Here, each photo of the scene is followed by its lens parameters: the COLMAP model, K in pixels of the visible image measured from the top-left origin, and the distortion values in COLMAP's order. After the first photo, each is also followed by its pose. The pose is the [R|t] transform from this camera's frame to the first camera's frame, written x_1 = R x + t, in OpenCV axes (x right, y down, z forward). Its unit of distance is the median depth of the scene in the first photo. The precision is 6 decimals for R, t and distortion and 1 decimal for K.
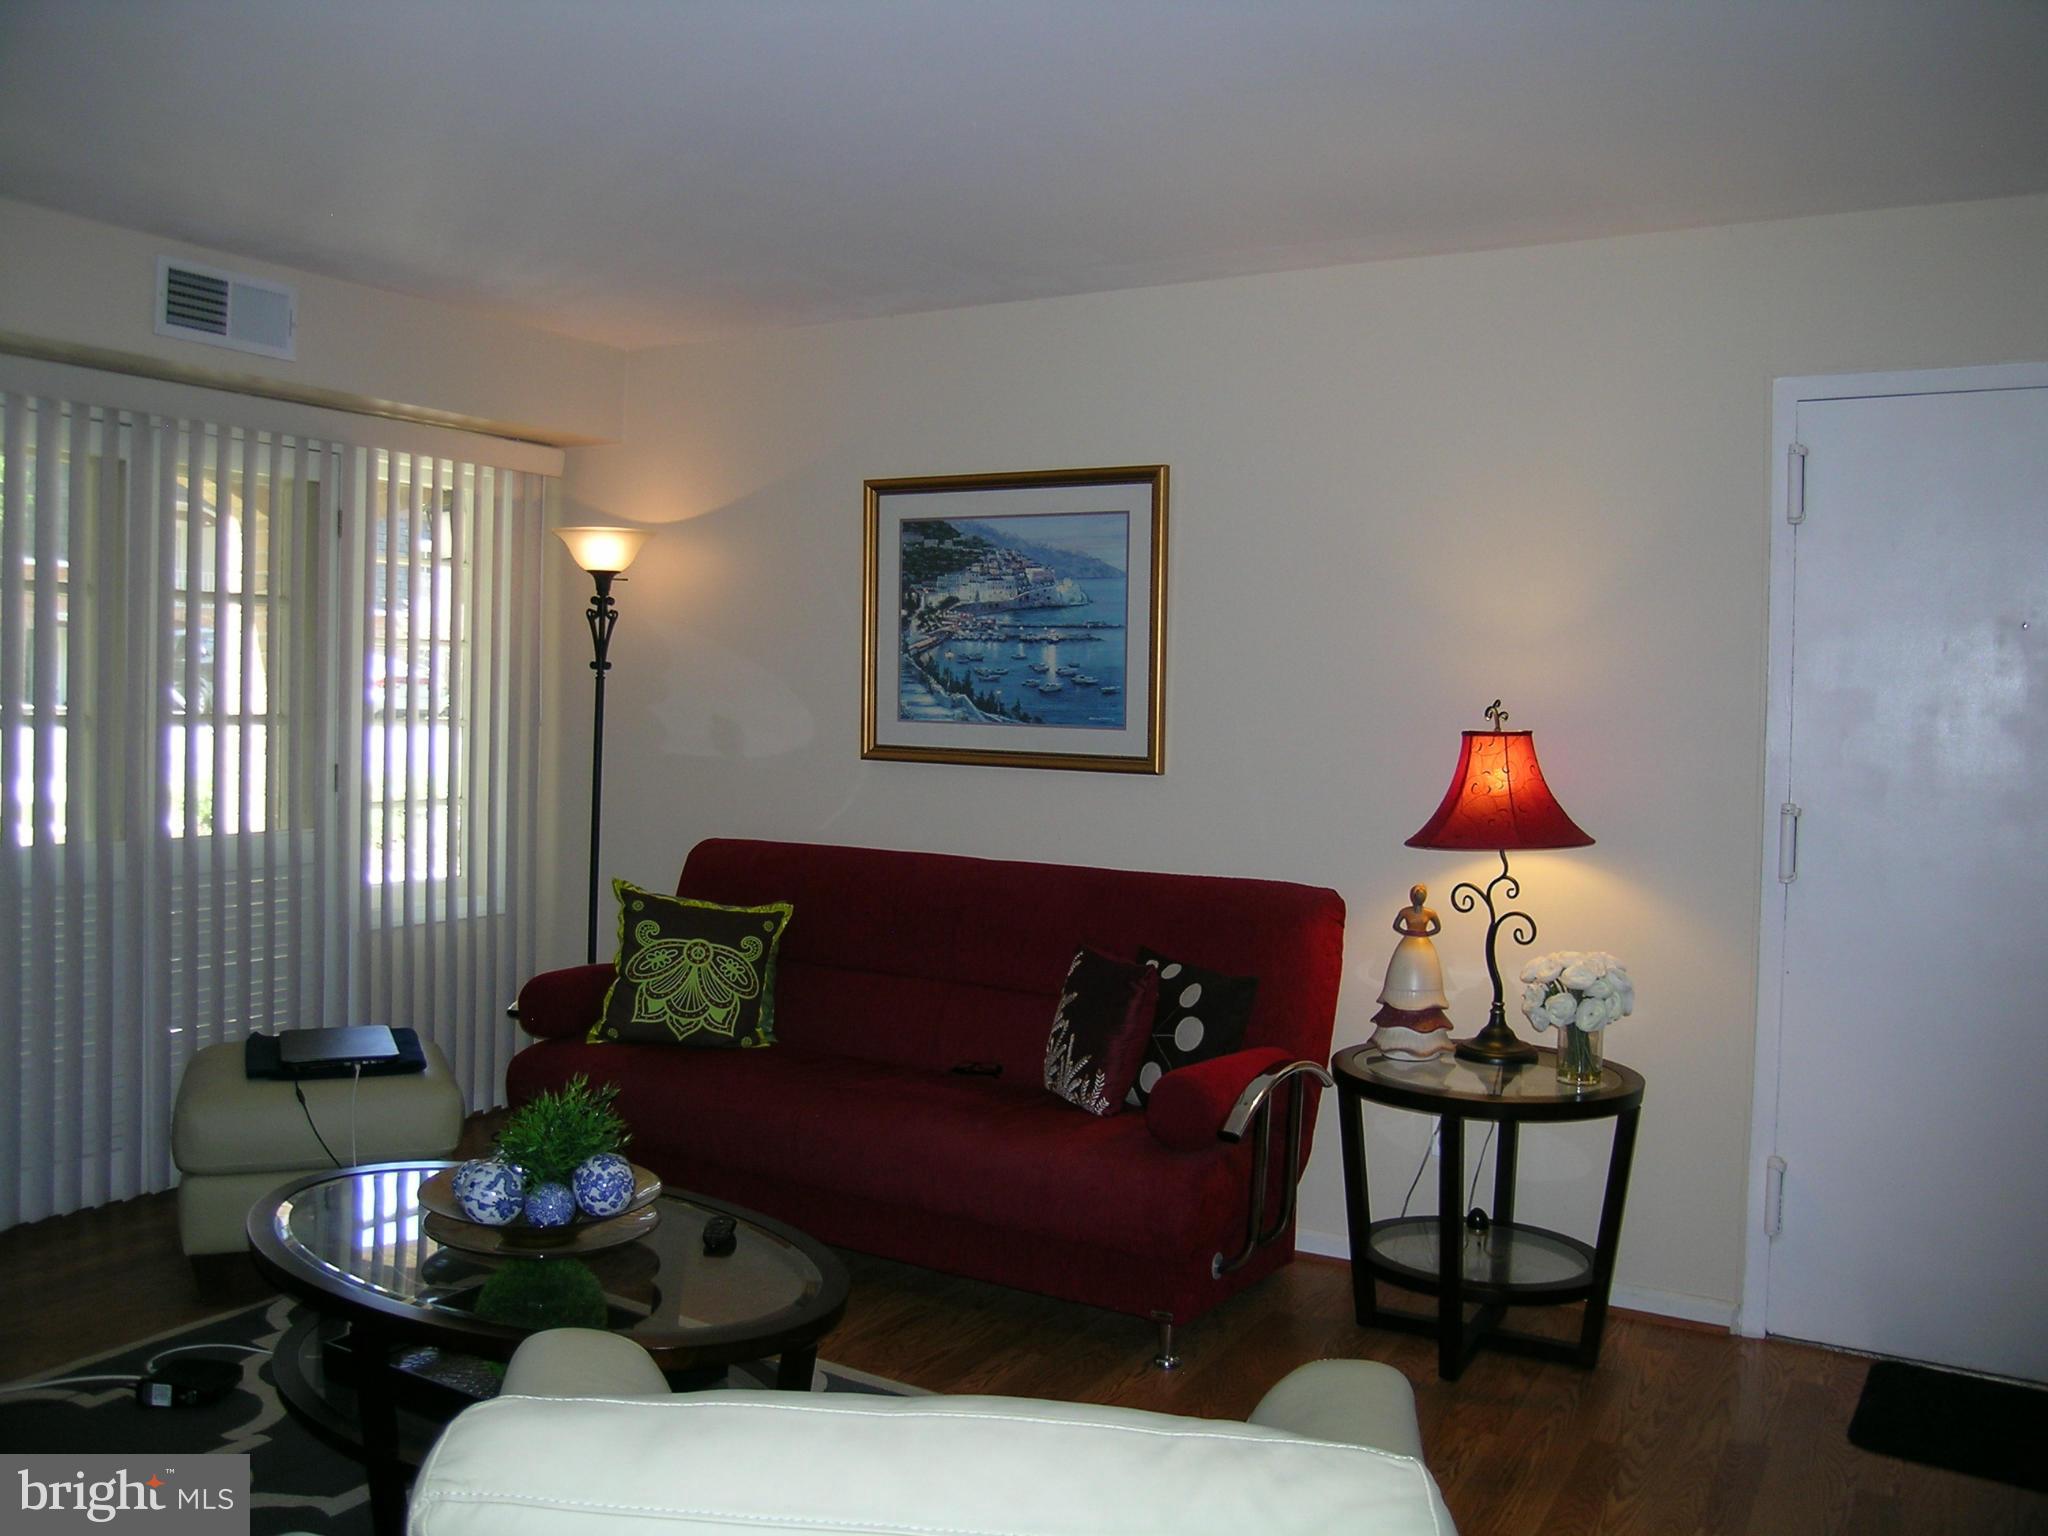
lens RADIAL K [[1698.5, 0, 1018.4], [0, 1698.5, 743.0], [0, 0, 1]] dist [-0.145984, 0.103638]
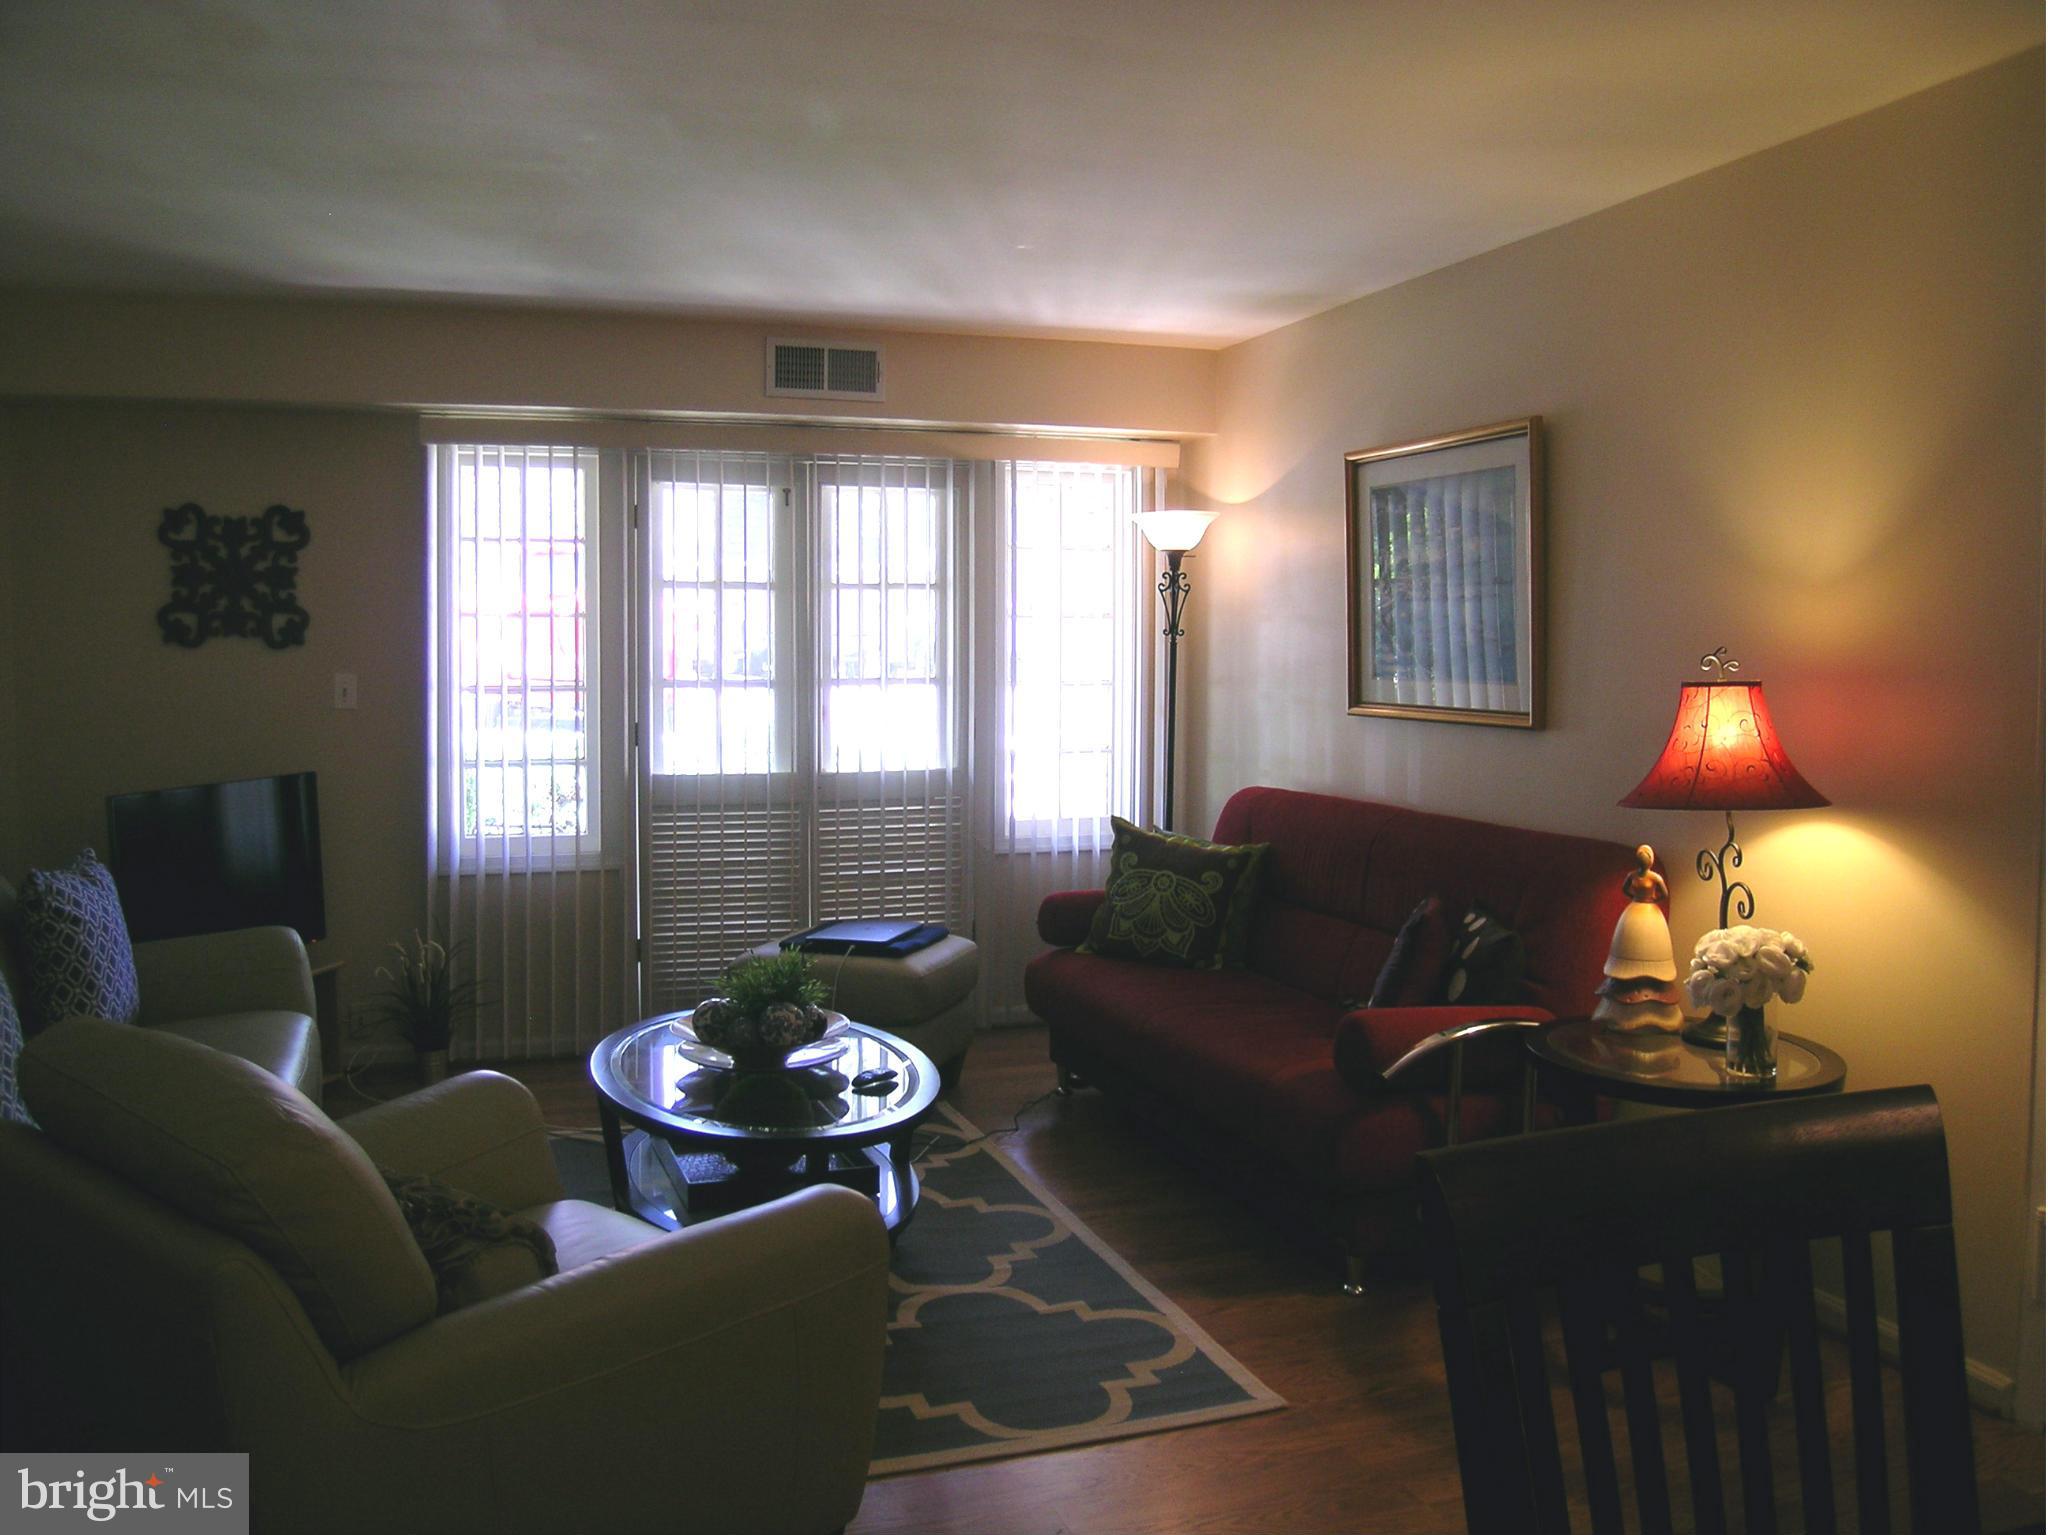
lens RADIAL K [[1698.5, 0, 1018.4], [0, 1698.5, 742.5], [0, 0, 1]] dist [-0.145984, 0.103638]
pose [[0.766665, 0.013781, -0.641899, 0.472122], [-0.002111, 0.999818, 0.018944, 0.007972], [0.642044, -0.013168, 0.766555, 0.057496]]
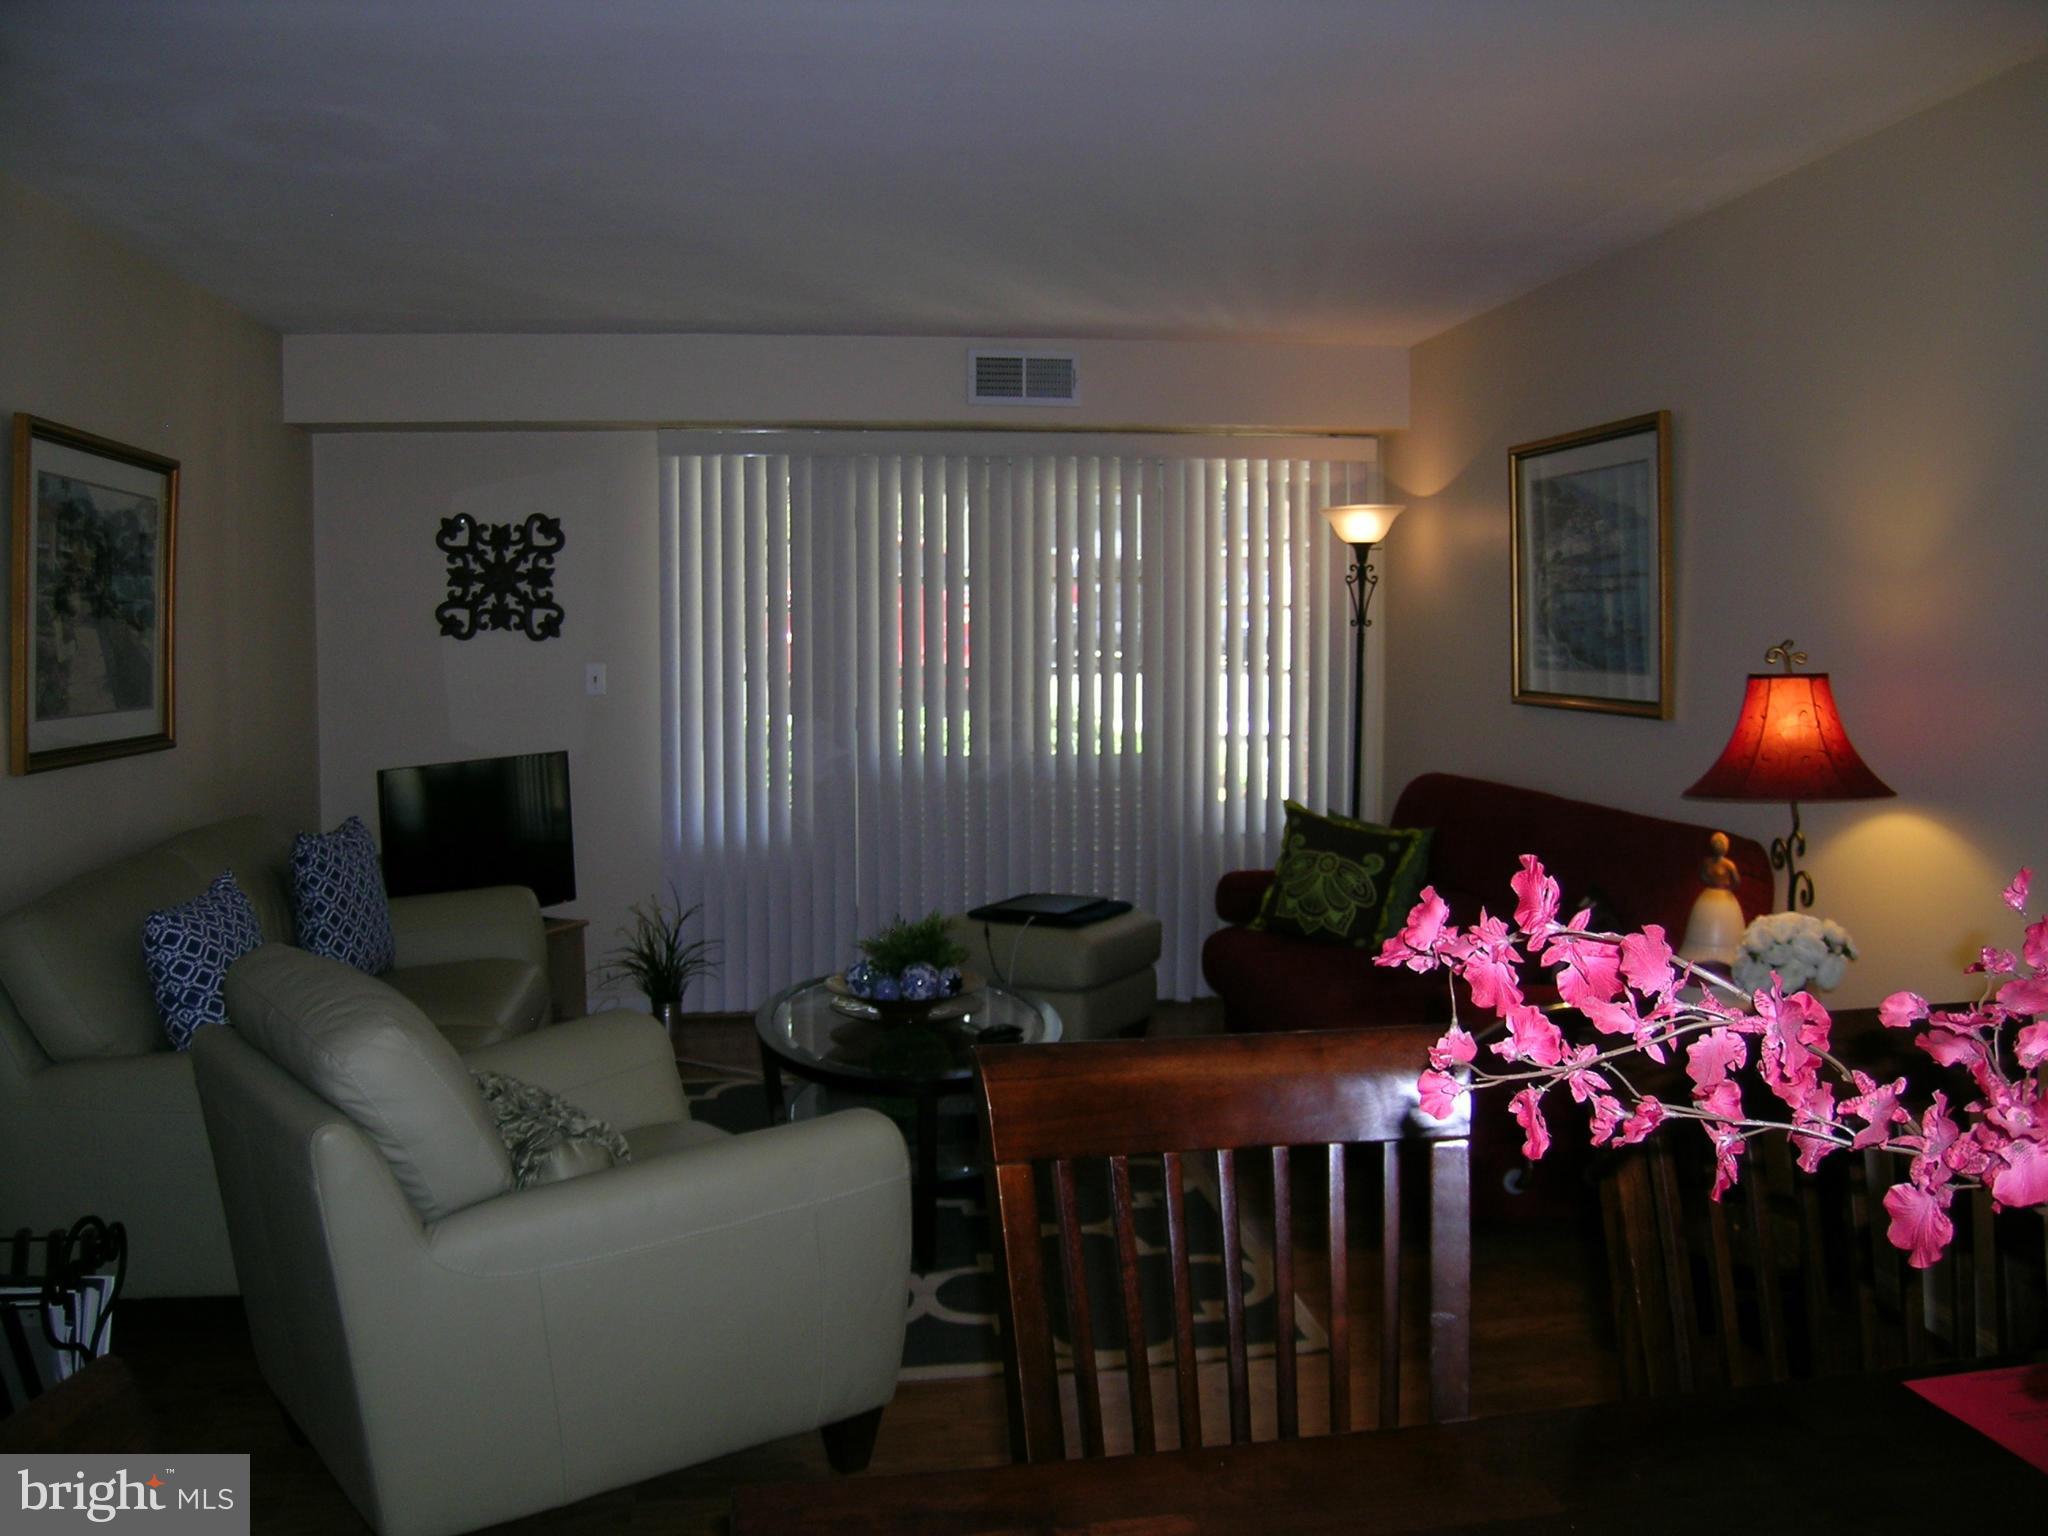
lens RADIAL K [[1698.5, 0, 1018.4], [0, 1698.5, 743.0], [0, 0, 1]] dist [-0.145984, 0.103638]
pose [[0.624840, 0.025677, -0.780331, 0.605146], [-0.004698, 0.999565, 0.029129, 0.005409], [0.780739, -0.014535, 0.624688, 0.084557]]
